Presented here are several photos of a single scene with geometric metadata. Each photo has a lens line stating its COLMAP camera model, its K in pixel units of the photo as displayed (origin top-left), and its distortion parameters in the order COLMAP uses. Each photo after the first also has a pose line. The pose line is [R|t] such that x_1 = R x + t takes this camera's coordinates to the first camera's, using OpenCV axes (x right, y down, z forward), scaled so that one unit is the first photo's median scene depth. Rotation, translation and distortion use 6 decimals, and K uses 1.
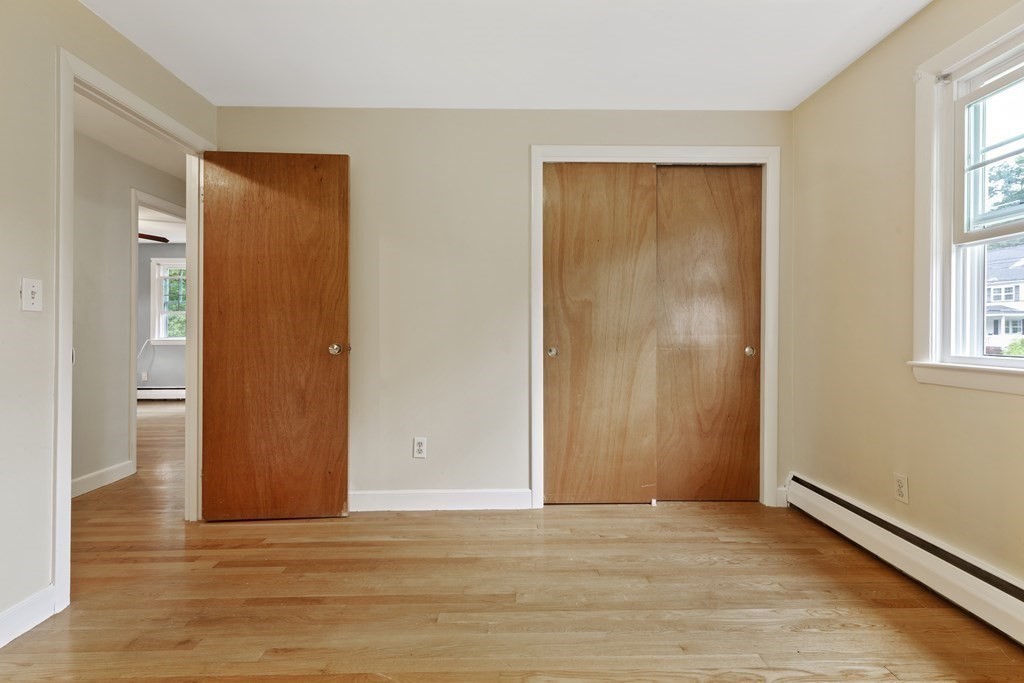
lens RADIAL K [[463.3, 0, 513.6], [0, 463.3, 331.8], [0, 0, 1]] dist [0.009070, 0.000319]
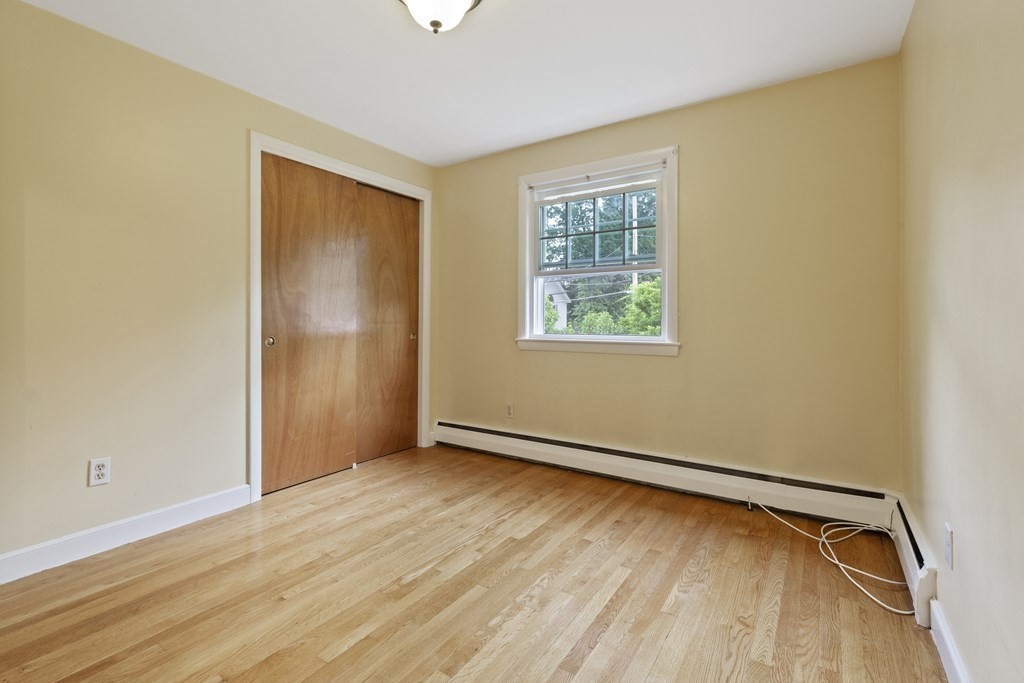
lens RADIAL K [[468.8, 0, 512.9], [0, 468.8, 321.3], [0, 0, 1]] dist [0.014090, -0.000211]
pose [[0.569588, 0.001748, 0.821929, -0.459547], [-0.001096, 0.999998, -0.001367, -0.000094], [-0.821930, -0.000122, 0.569589, -0.016254]]
